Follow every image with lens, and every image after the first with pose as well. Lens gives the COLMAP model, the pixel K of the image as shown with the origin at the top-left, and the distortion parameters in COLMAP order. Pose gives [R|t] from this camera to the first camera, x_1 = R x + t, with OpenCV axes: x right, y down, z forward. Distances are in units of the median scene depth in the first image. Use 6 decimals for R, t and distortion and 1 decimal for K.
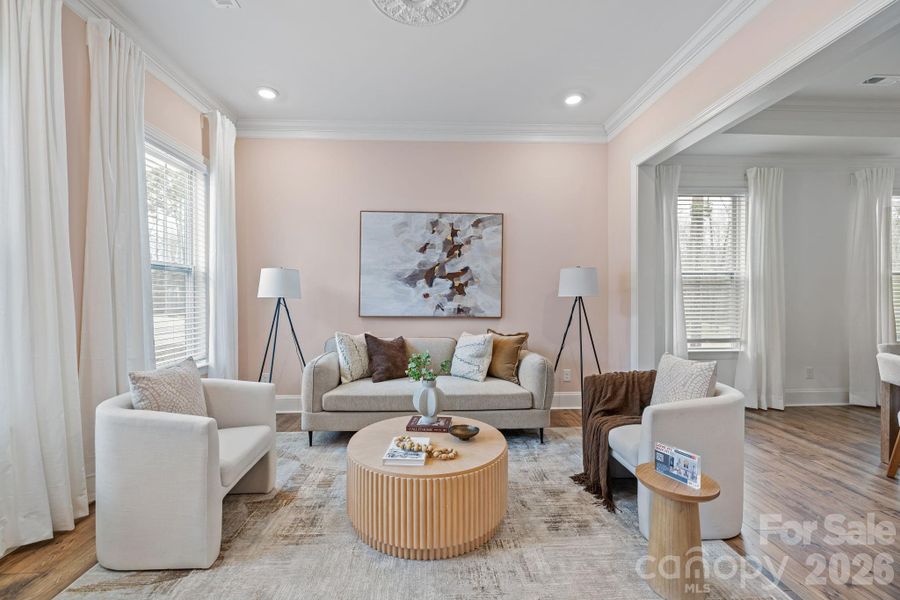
lens RADIAL K [[383.1, 0, 446.1], [0, 383.1, 292.0], [0, 0, 1]] dist [-0.001547, -0.000142]
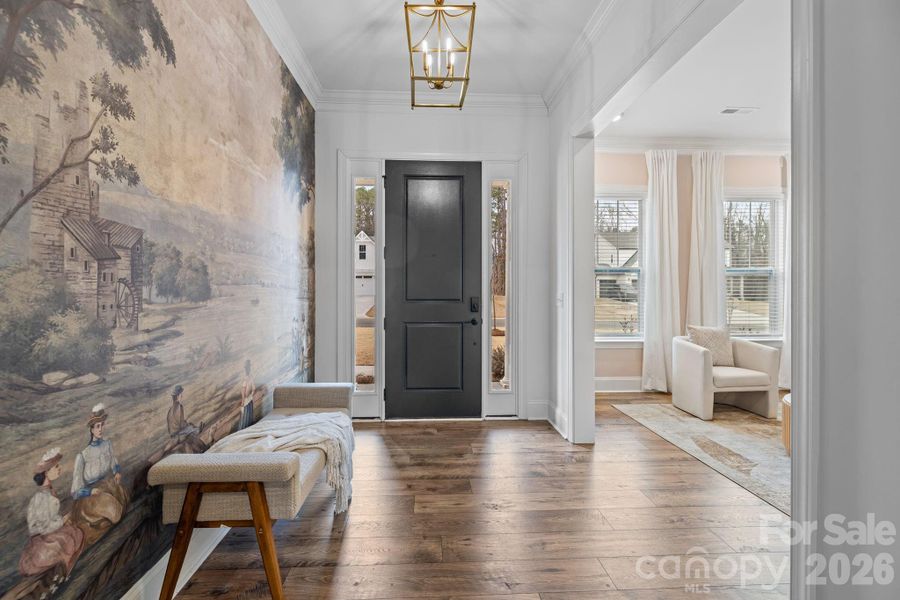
lens RADIAL K [[383.1, 0, 446.1], [0, 383.1, 292.0], [0, 0, 1]] dist [-0.001547, -0.000142]
pose [[0.010894, 0.000988, -0.999940, 1.328879], [-0.007992, 0.999968, 0.000901, 0.030309], [0.999909, 0.007981, 0.010901, -0.396800]]
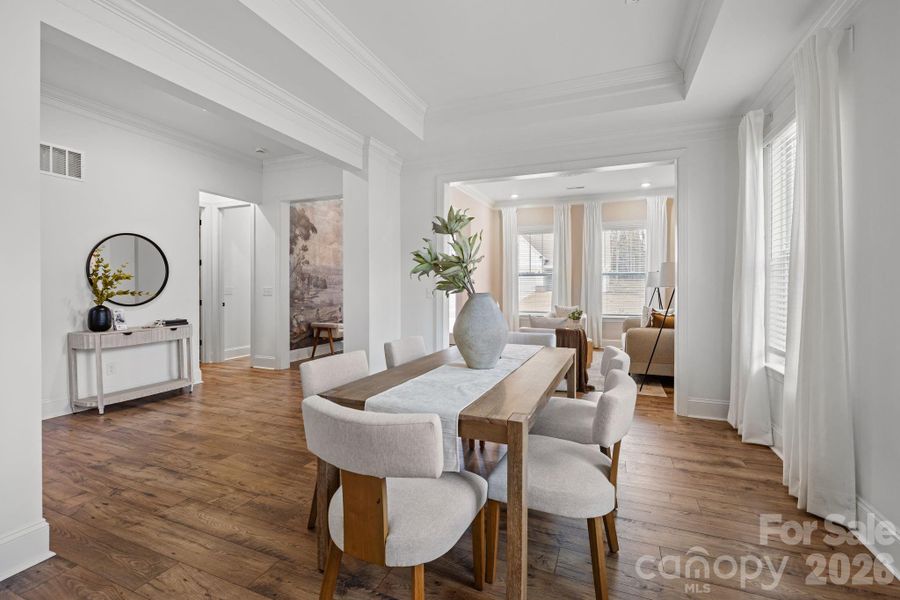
lens RADIAL K [[404.0, 0, 449.5], [0, 404.0, 286.4], [0, 0, 1]] dist [-0.001556, -0.000107]
pose [[-0.411122, -0.001777, -0.911579, 3.425559], [-0.005343, 0.999986, 0.000460, 0.027222], [0.911565, 0.005059, -0.411125, 1.705694]]
